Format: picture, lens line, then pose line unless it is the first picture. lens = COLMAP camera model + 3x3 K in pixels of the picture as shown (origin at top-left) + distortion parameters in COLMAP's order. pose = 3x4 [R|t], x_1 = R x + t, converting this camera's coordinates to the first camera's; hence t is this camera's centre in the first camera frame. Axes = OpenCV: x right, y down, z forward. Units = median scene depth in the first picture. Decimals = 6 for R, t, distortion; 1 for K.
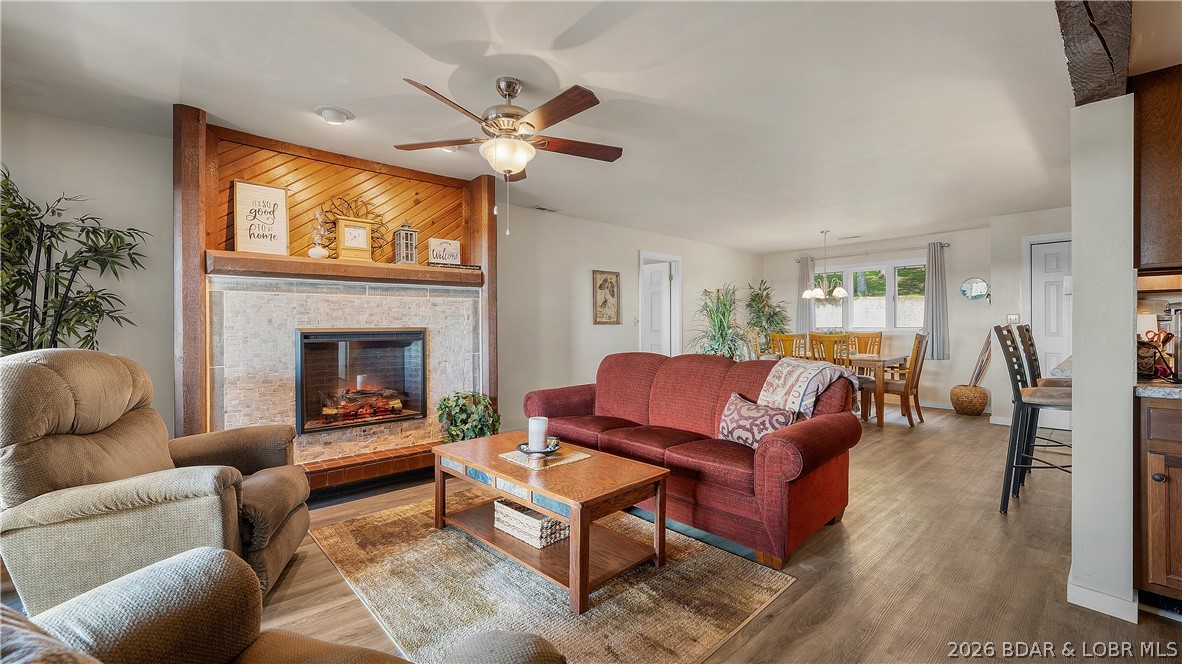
lens RADIAL K [[472.0, 0, 591.0], [0, 472.0, 332.0], [0, 0, 1]] dist [0.000018, 0.000093]
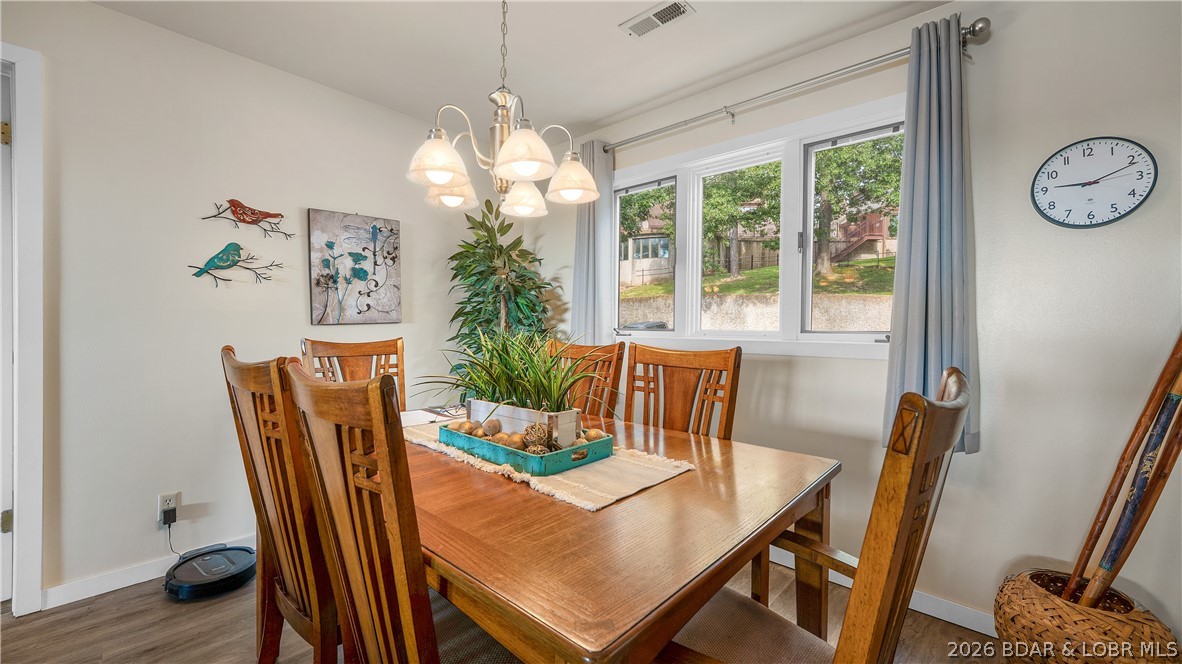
lens RADIAL K [[472.0, 0, 591.0], [0, 472.0, 332.0], [0, 0, 1]] dist [0.000018, 0.000093]
pose [[0.995066, 0.015609, 0.097984, 0.478217], [-0.015749, 0.999876, 0.000653, -0.007260], [-0.097961, -0.002193, 0.995188, 0.709229]]
